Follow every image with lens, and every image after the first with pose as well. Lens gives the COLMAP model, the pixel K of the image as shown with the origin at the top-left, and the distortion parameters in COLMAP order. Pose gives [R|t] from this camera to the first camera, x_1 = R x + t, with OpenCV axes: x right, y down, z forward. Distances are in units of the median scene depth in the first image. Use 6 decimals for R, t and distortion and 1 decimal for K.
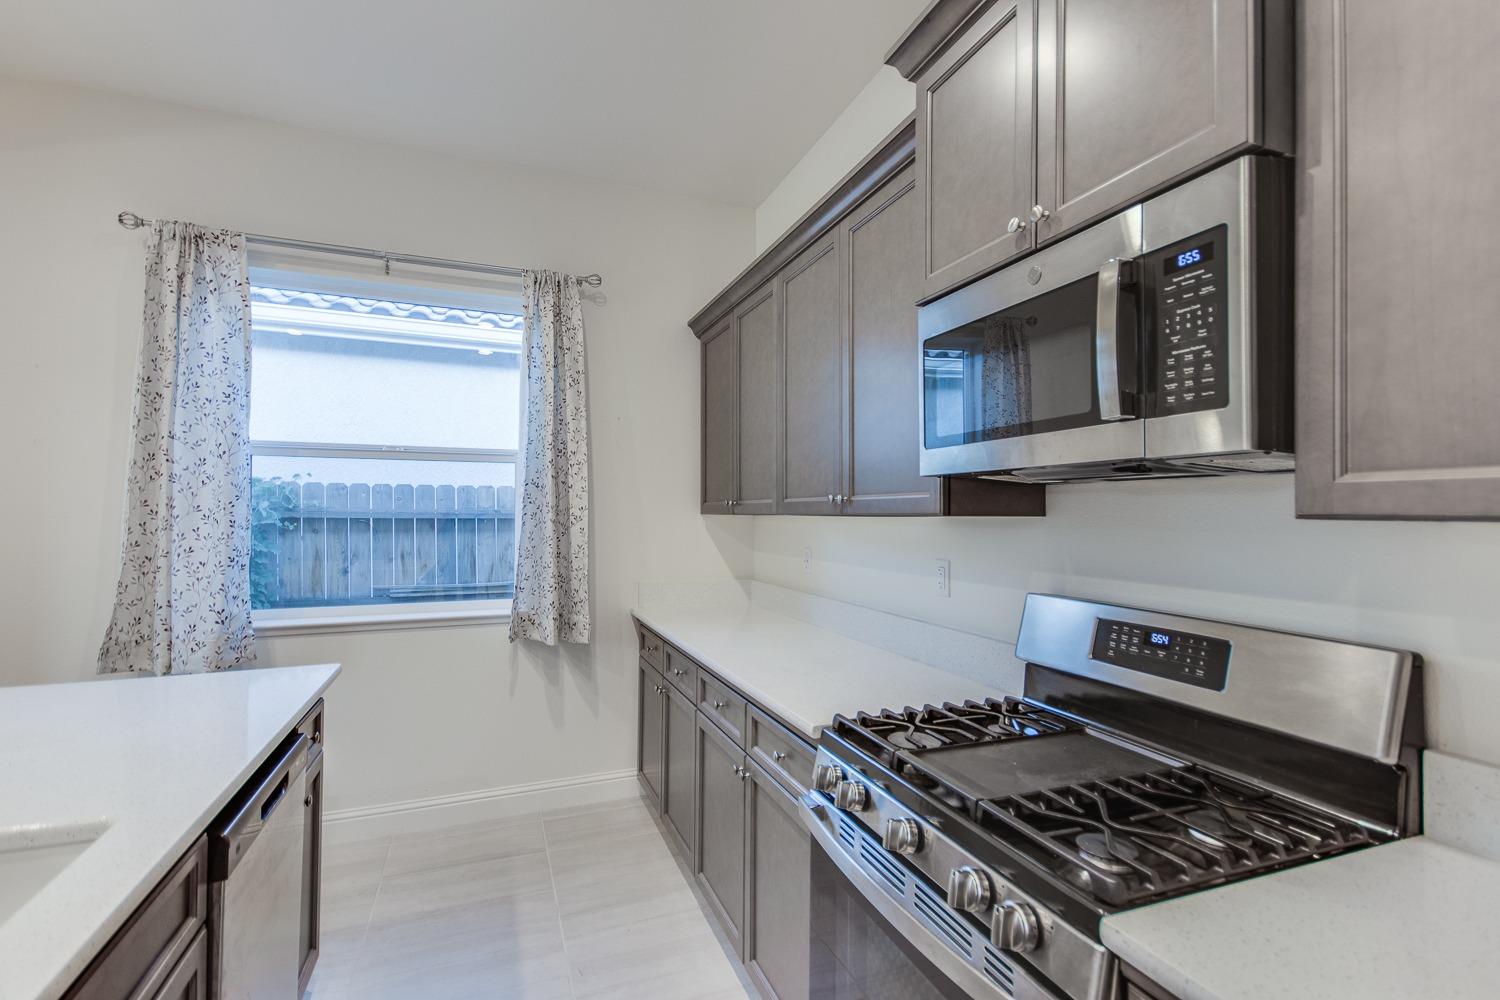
lens RADIAL K [[682.4, 0, 754.9], [0, 682.4, 505.7], [0, 0, 1]] dist [0.019625, -0.005795]
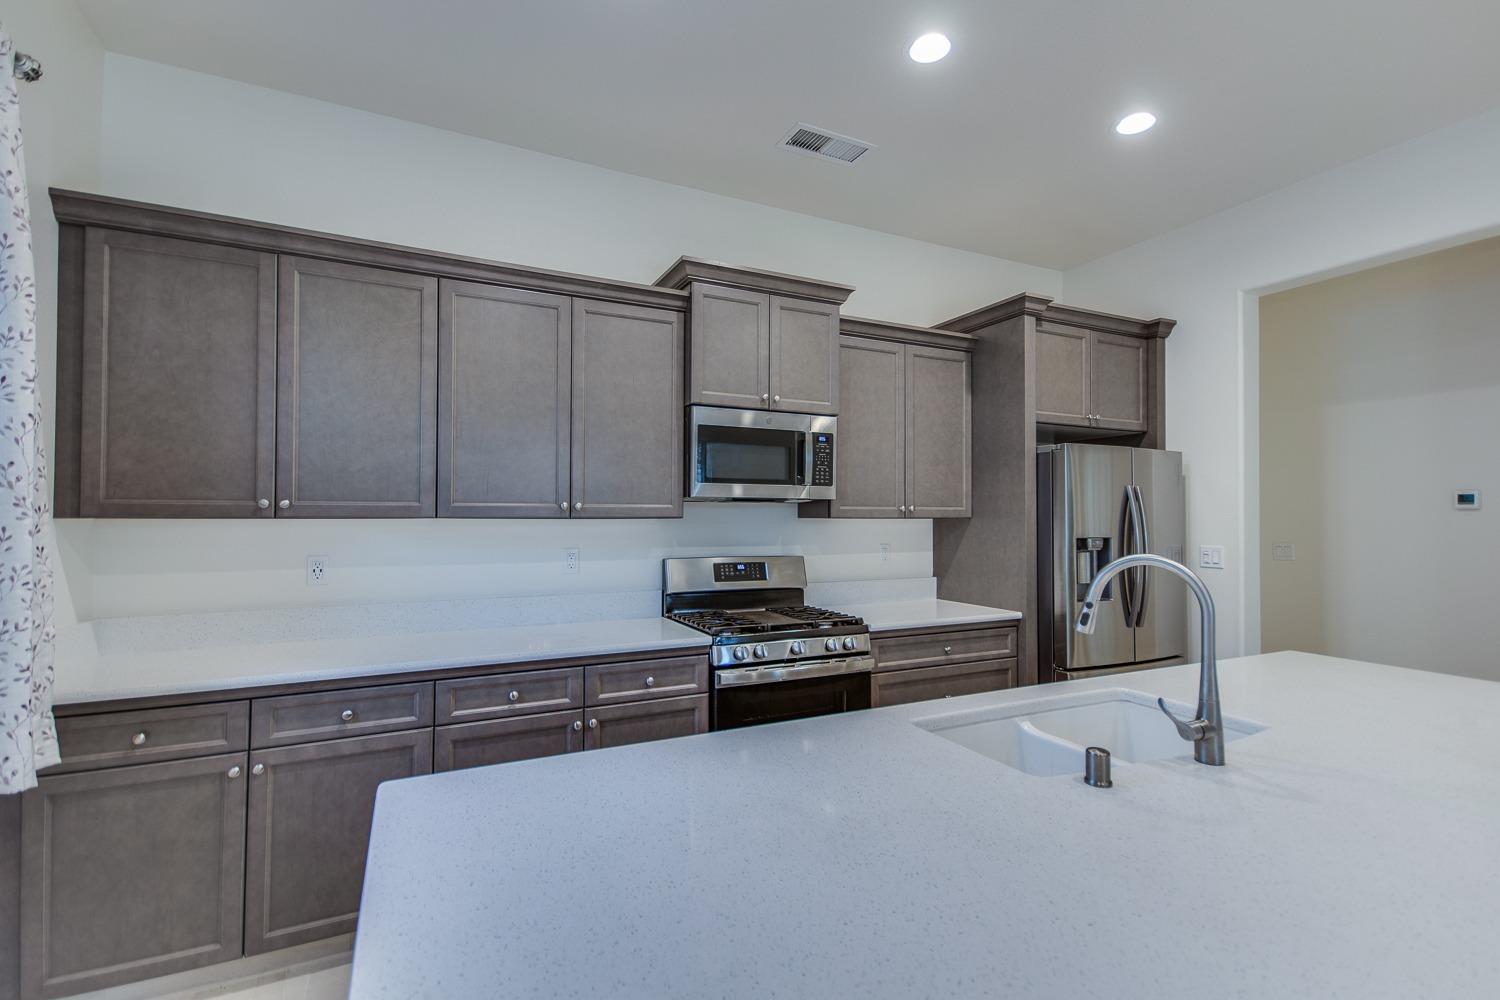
lens RADIAL K [[682.4, 0, 754.9], [0, 682.4, 505.7], [0, 0, 1]] dist [0.019625, -0.005795]
pose [[-0.081358, 0.013063, 0.996599, -1.662601], [-0.013471, 0.999808, -0.014205, 0.006032], [-0.996594, -0.014581, -0.081167, 1.016589]]
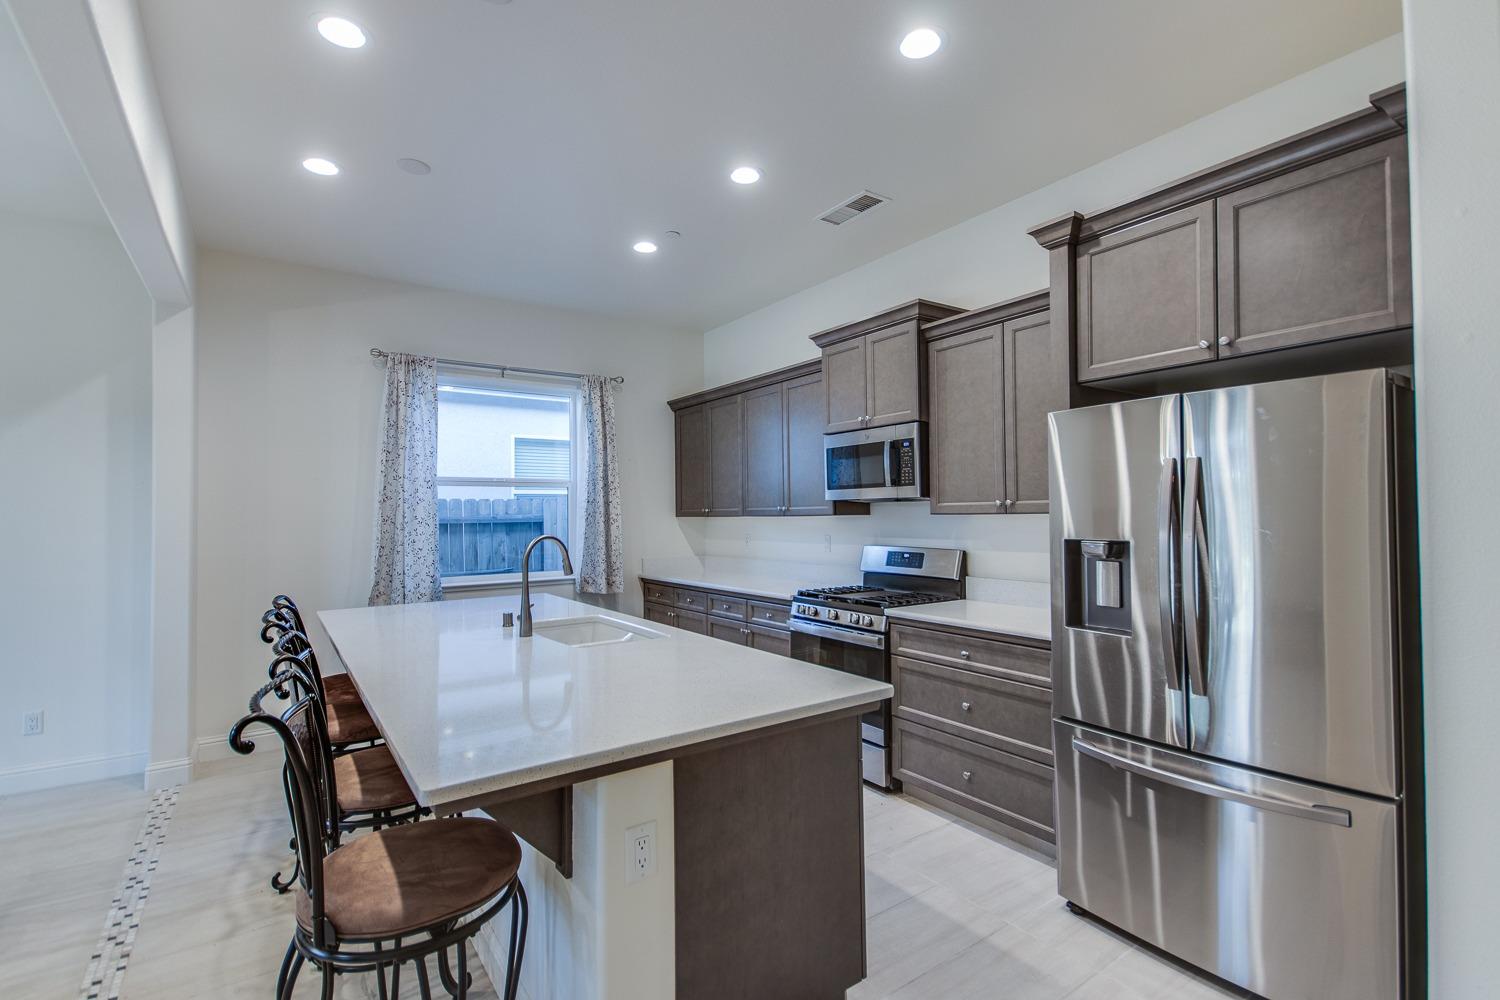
lens RADIAL K [[682.4, 0, 754.9], [0, 682.4, 505.7], [0, 0, 1]] dist [0.019625, -0.005795]
pose [[0.970475, -0.011083, 0.240947, -0.671173], [0.012011, 0.999925, -0.002382, -0.019978], [-0.240902, 0.005205, 0.970535, -1.517242]]
